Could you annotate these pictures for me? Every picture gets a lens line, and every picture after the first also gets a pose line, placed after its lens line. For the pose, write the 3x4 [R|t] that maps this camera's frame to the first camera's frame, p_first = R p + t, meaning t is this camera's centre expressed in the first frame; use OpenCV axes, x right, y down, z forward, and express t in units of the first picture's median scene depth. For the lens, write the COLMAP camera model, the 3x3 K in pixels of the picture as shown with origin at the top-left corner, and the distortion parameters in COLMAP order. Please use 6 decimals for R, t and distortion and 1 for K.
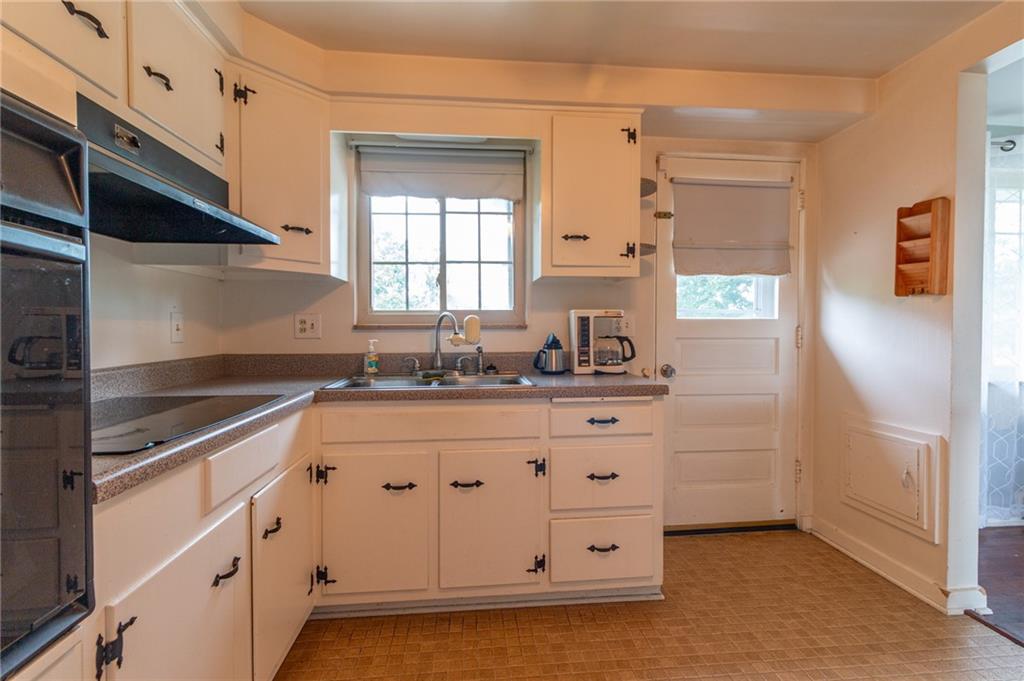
lens RADIAL K [[475.5, 0, 512.0], [0, 475.5, 340.5], [0, 0, 1]] dist [-0.000112, -0.000106]
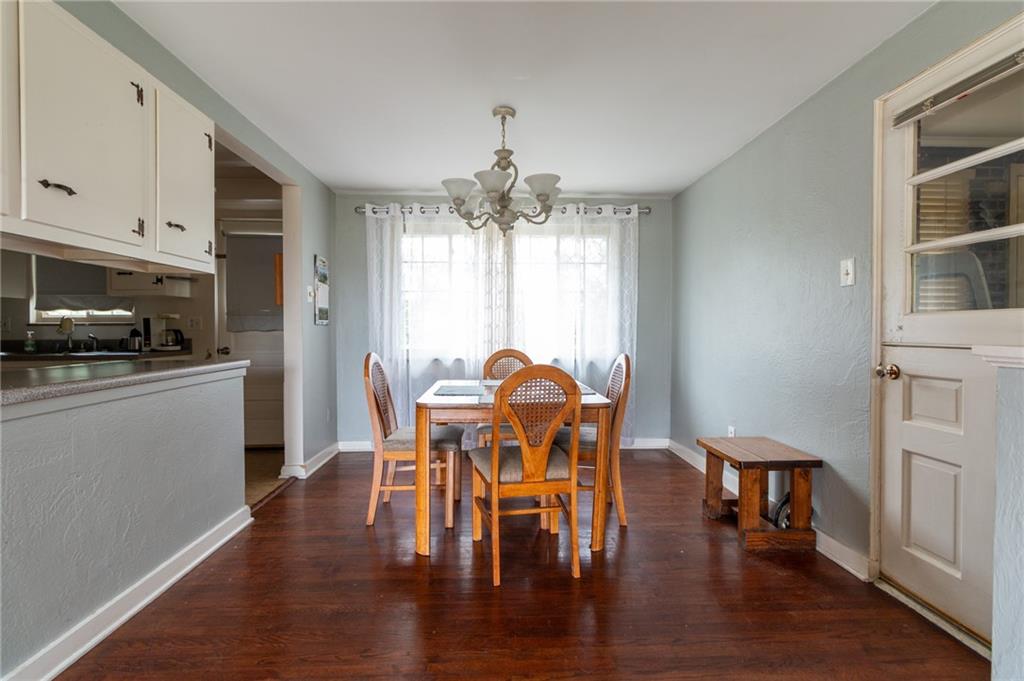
lens RADIAL K [[475.5, 0, 512.0], [0, 475.5, 340.5], [0, 0, 1]] dist [-0.000112, -0.000106]
pose [[0.998315, 0.000144, -0.058029, 1.664125], [-0.000424, 0.999988, -0.004813, 0.040588], [0.058028, 0.004829, 0.998303, -0.680995]]
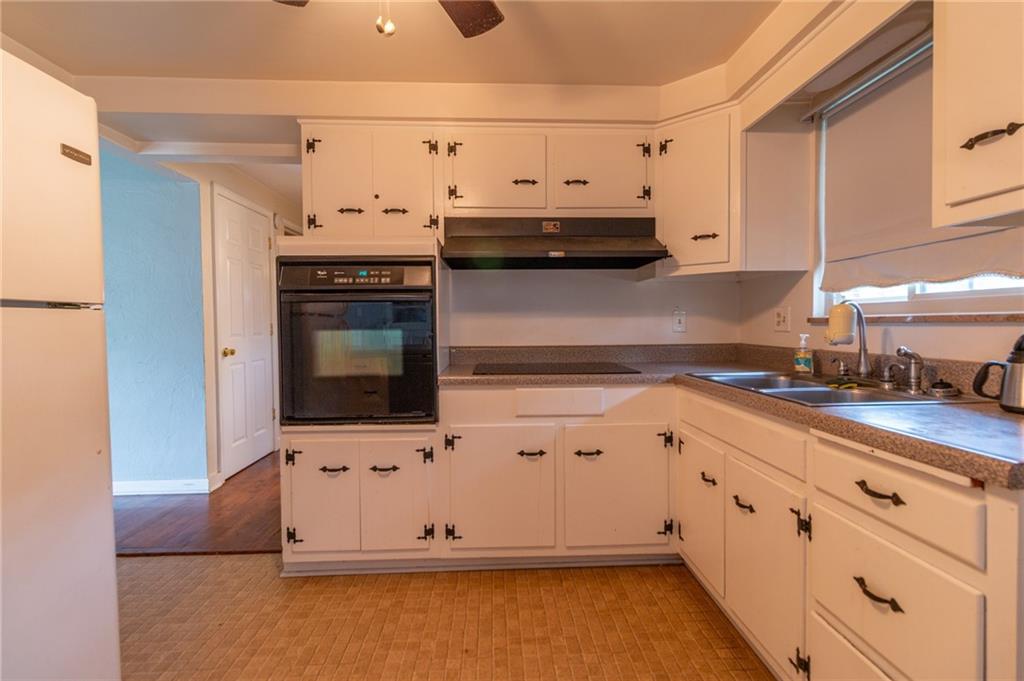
lens RADIAL K [[475.5, 0, 512.0], [0, 475.5, 340.5], [0, 0, 1]] dist [-0.000112, -0.000106]
pose [[-0.054732, 0.039052, -0.997737, 0.655621], [-0.017947, 0.999035, 0.040088, -0.016491], [0.998340, 0.020101, -0.053979, 0.529539]]
